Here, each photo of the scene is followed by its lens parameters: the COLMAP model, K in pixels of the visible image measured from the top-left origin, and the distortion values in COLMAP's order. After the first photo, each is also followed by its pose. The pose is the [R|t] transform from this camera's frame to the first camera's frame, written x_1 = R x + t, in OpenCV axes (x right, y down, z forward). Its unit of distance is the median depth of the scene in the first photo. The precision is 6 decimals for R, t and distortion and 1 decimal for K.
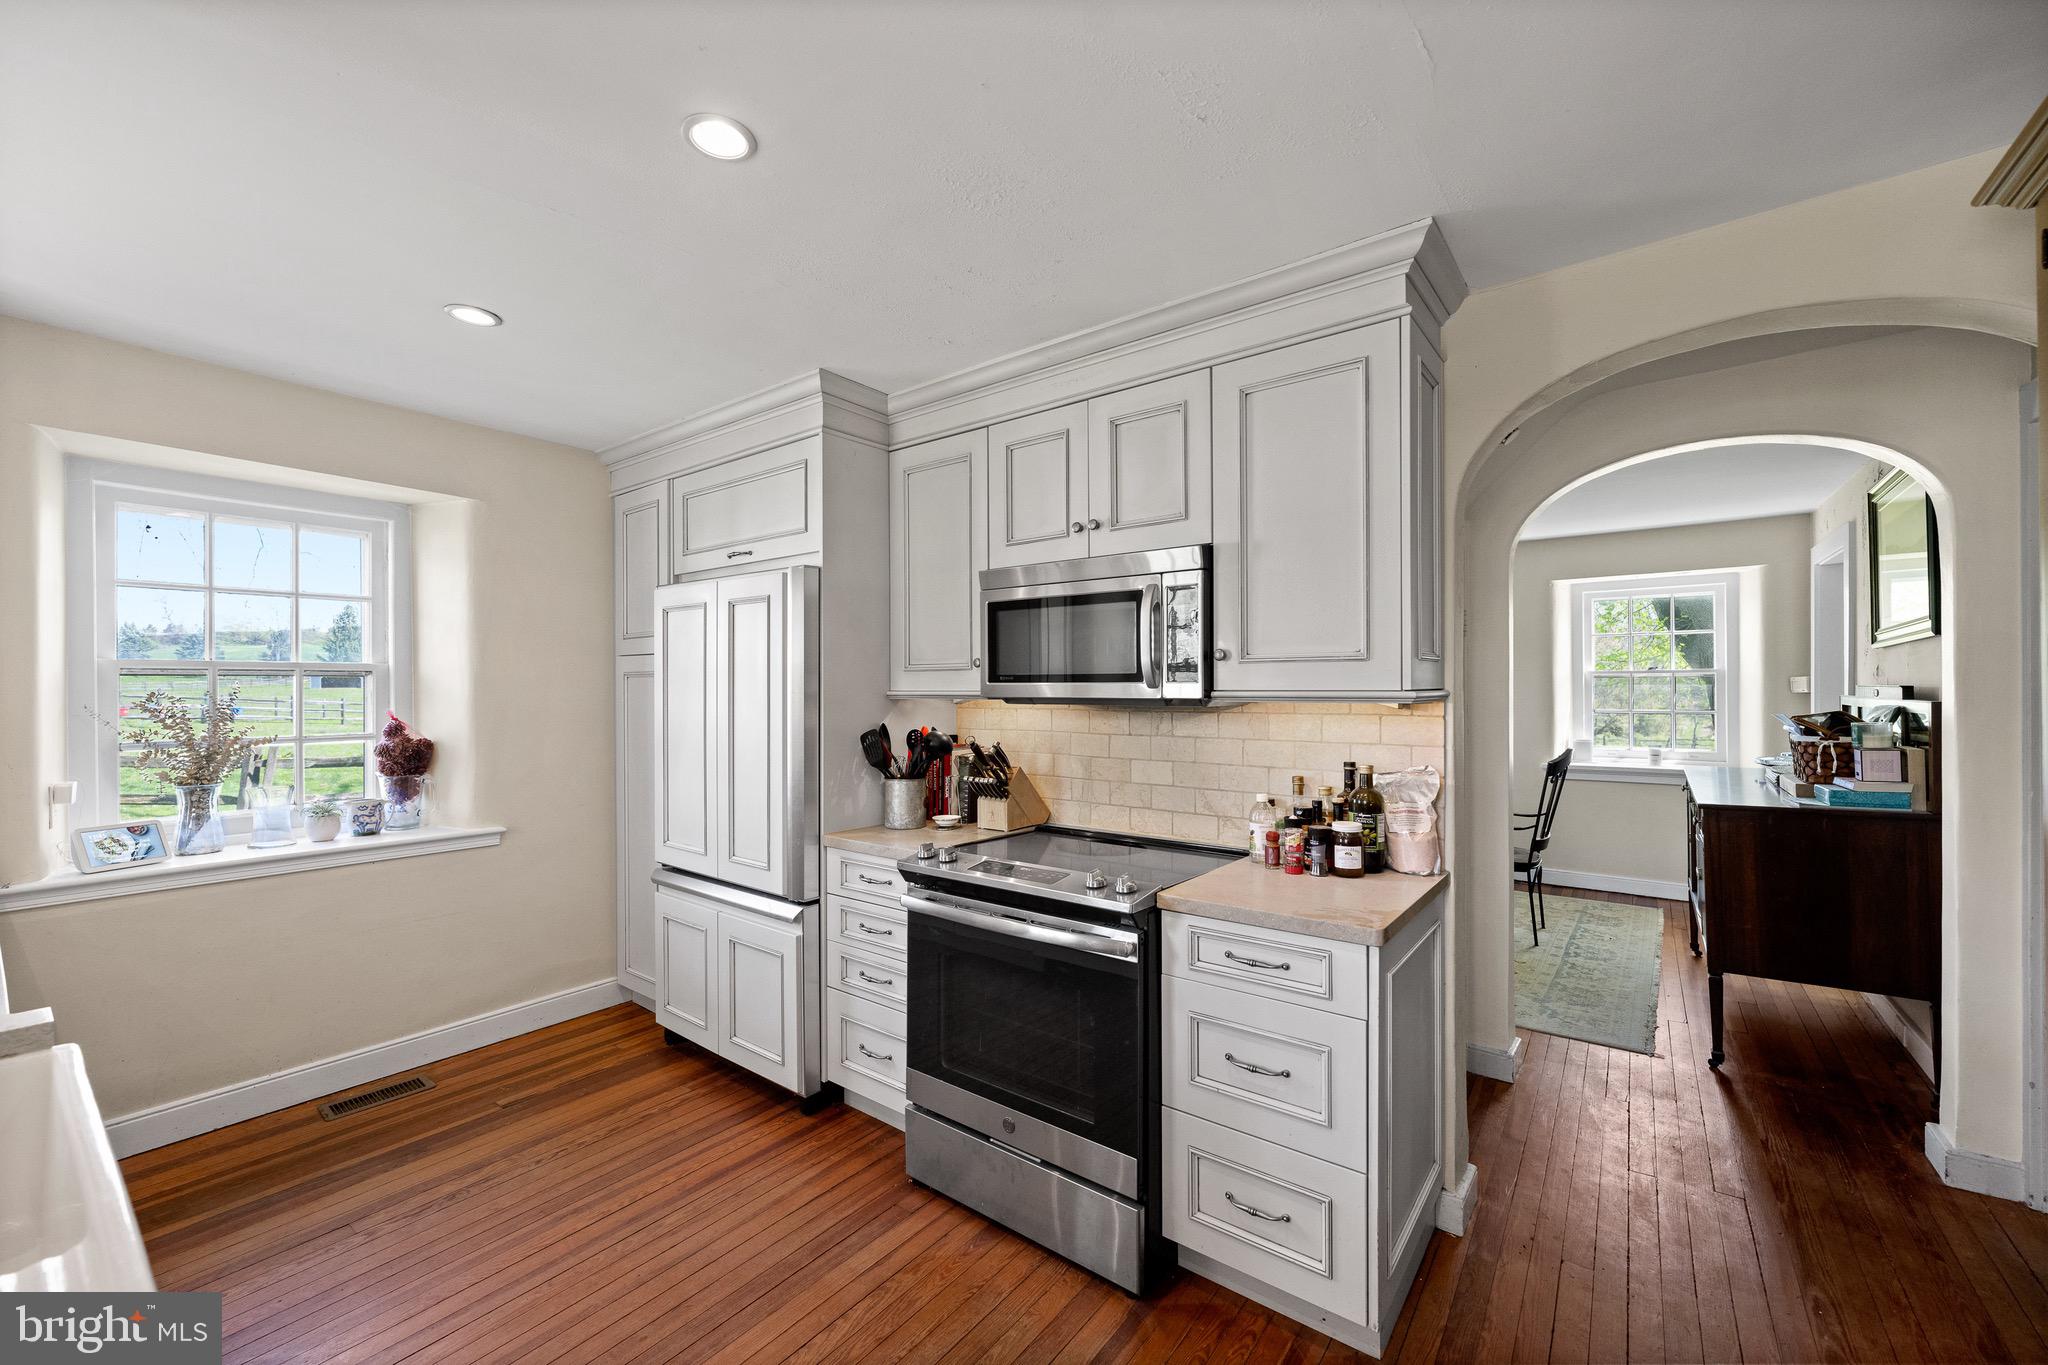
lens RADIAL K [[814.3, 0, 1026.5], [0, 814.3, 691.5], [0, 0, 1]] dist [0.002015, 0.000224]
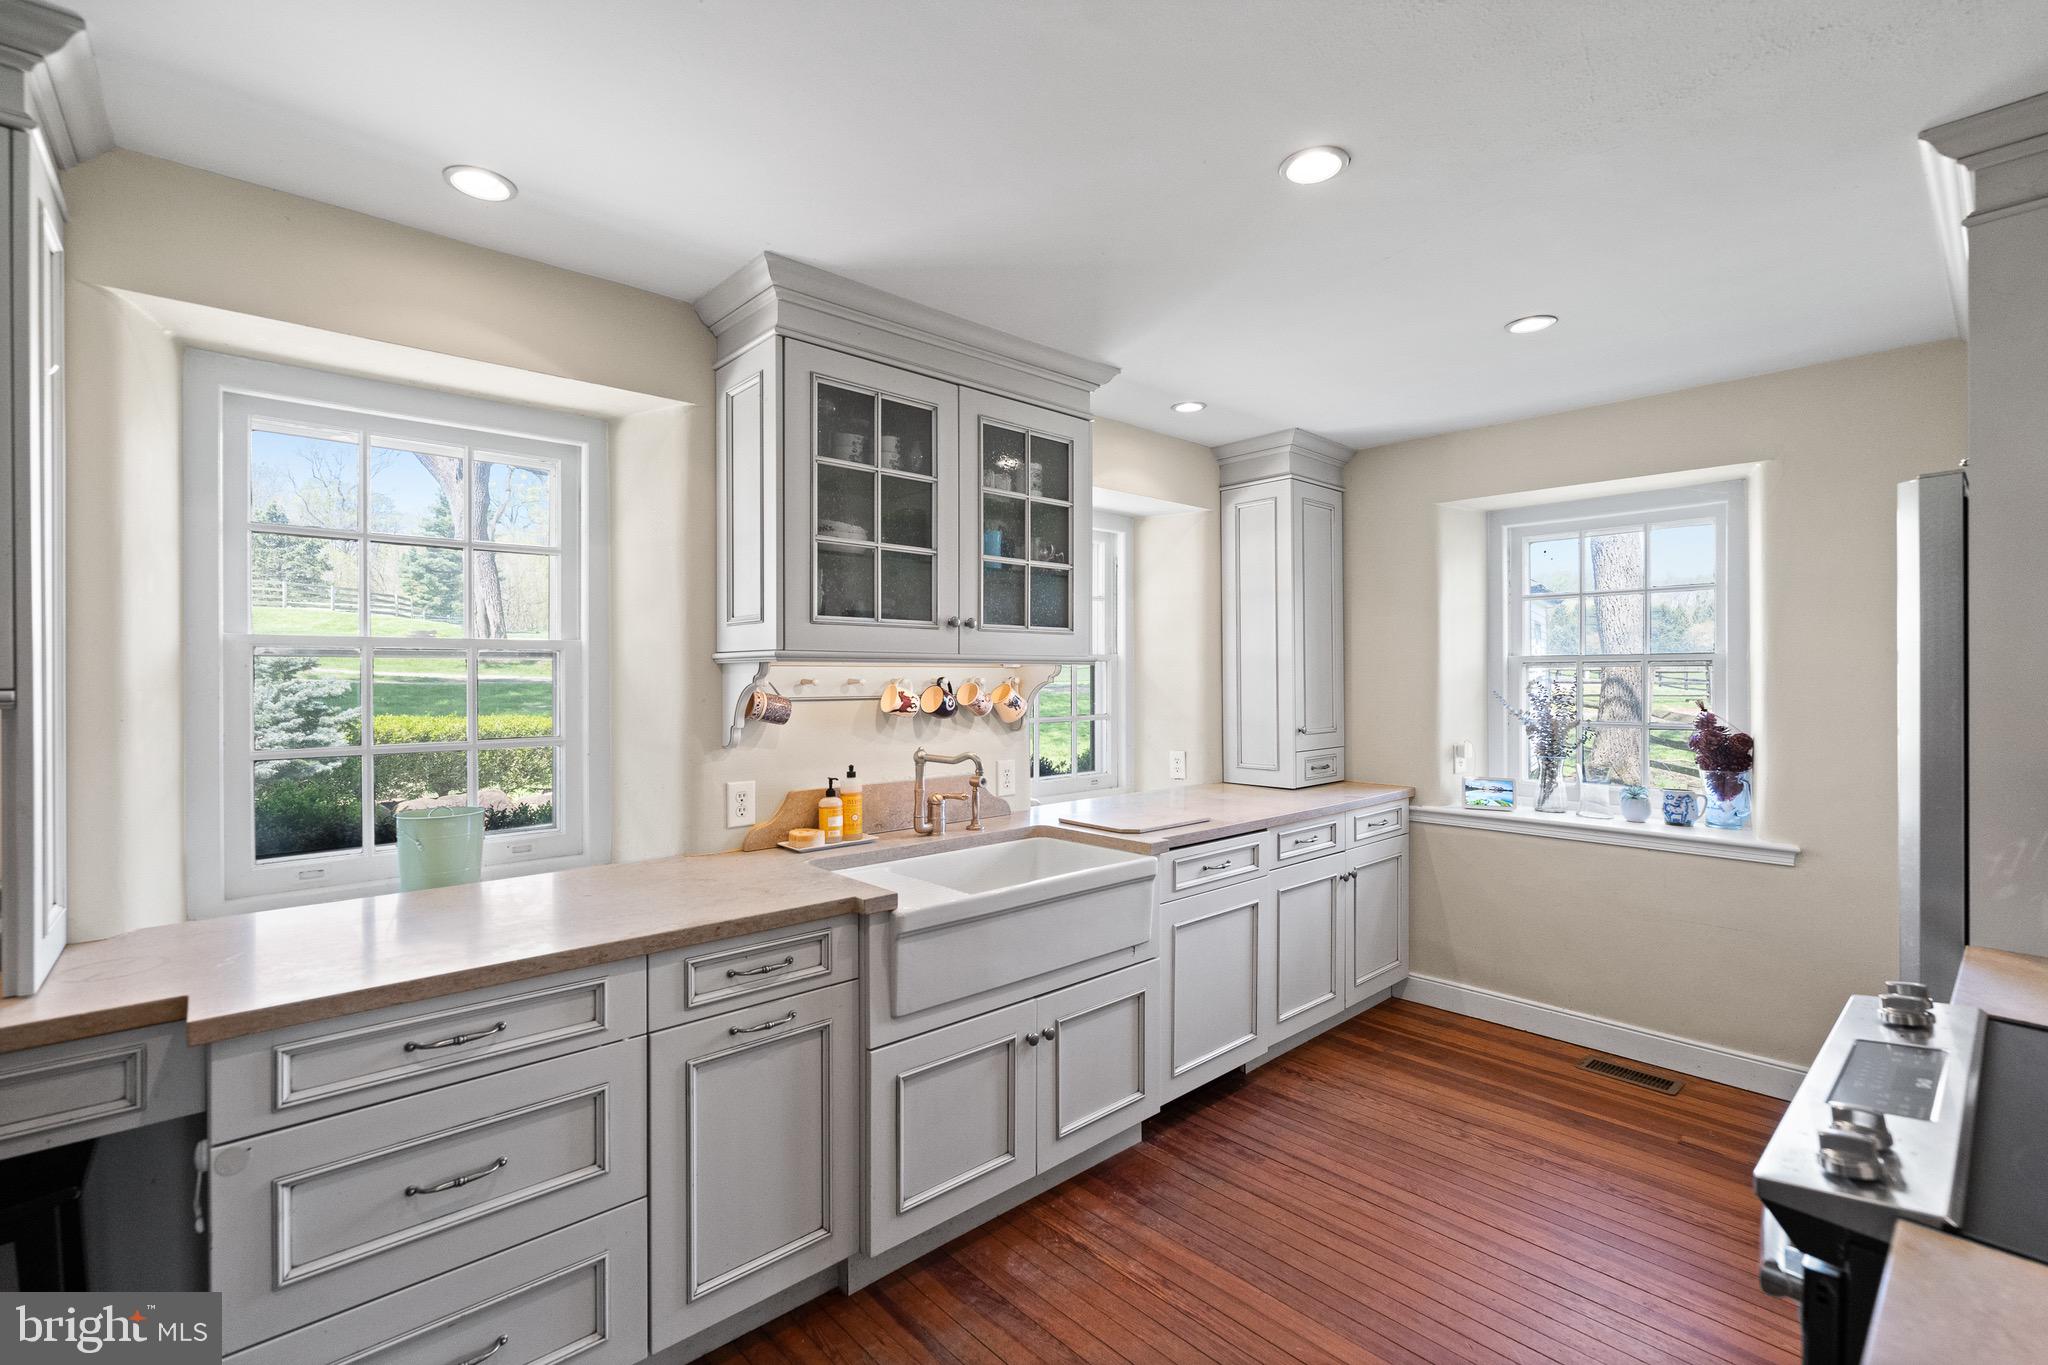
lens RADIAL K [[893.3, 0, 1029.9], [0, 893.3, 678.9], [0, 0, 1]] dist [-0.002062, -0.000177]
pose [[-0.186598, 0.004697, -0.982425, 0.452872], [0.003792, 0.999985, 0.004061, -0.011734], [0.982429, -0.002968, -0.186612, 0.465799]]
